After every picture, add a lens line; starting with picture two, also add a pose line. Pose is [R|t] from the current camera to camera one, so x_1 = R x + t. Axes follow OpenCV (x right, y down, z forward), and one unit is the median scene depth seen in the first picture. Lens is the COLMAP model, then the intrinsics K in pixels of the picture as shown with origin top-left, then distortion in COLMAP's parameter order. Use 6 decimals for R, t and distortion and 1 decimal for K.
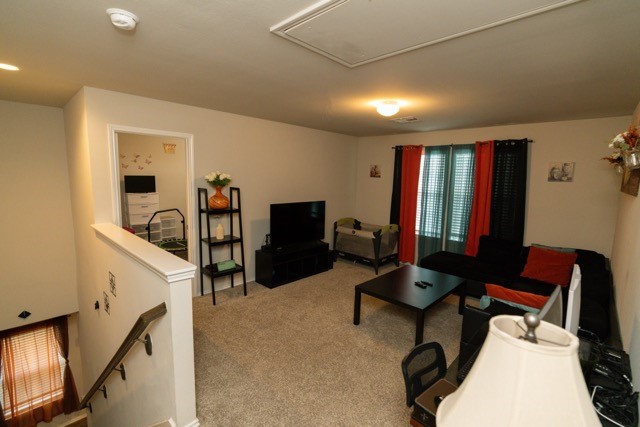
lens RADIAL K [[297.4, 0, 320.4], [0, 297.4, 211.4], [0, 0, 1]] dist [0.000055, -0.000072]
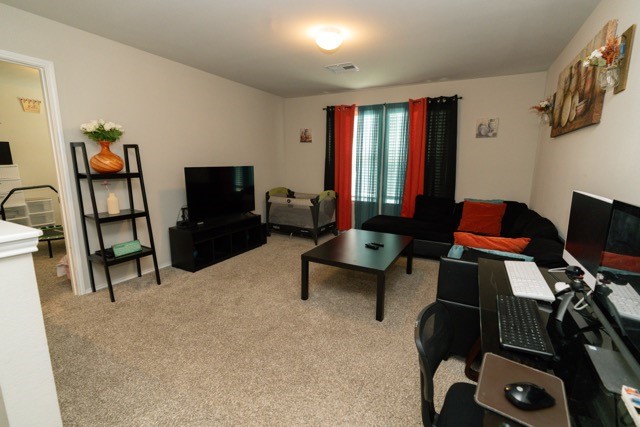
lens RADIAL K [[288.6, 0, 320.0], [0, 288.6, 213.5], [0, 0, 1]] dist [0.003073, 0.000542]
pose [[0.963382, -0.064254, 0.260321, -0.030012], [0.047777, 0.996462, 0.069142, 0.064784], [-0.263843, -0.054173, 0.963043, 0.166674]]
